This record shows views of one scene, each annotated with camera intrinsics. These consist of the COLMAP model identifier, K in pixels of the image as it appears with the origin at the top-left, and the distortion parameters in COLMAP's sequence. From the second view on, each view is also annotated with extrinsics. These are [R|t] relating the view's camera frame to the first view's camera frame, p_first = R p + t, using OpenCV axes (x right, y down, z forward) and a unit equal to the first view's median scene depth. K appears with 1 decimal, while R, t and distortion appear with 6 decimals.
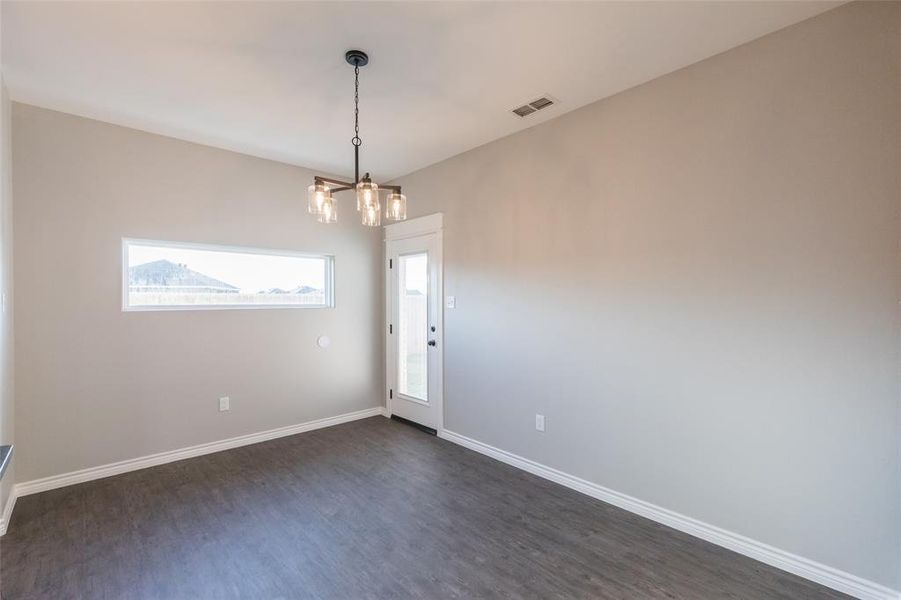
lens RADIAL K [[412.1, 0, 454.1], [0, 412.1, 303.3], [0, 0, 1]] dist [0.002775, -0.000549]
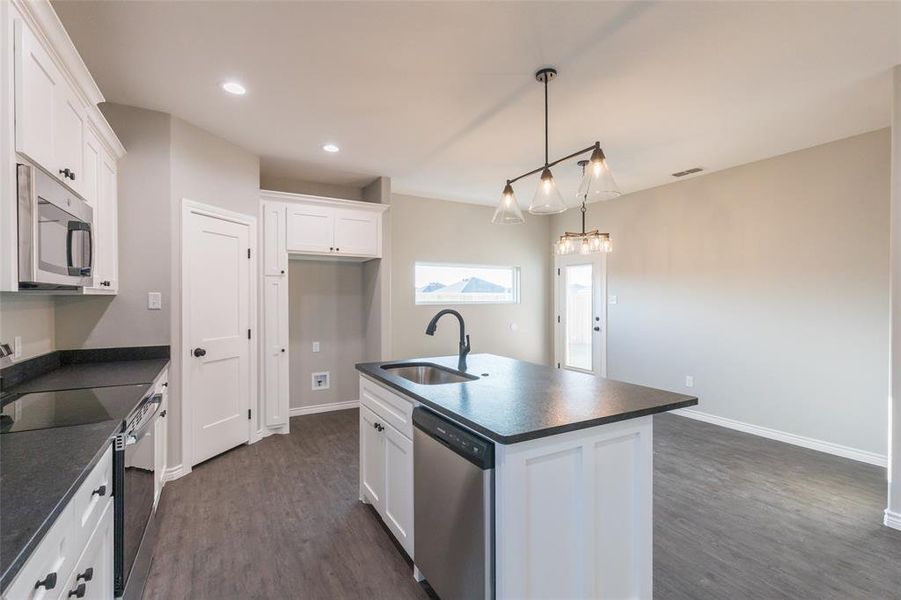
lens RADIAL K [[412.1, 0, 443.1], [0, 412.1, 301.3], [0, 0, 1]] dist [0.002775, -0.000549]
pose [[0.968409, 0.003084, -0.249350, -0.210533], [-0.002971, 0.999995, 0.000831, 0.003126], [0.249351, -0.000064, 0.968413, -0.490364]]
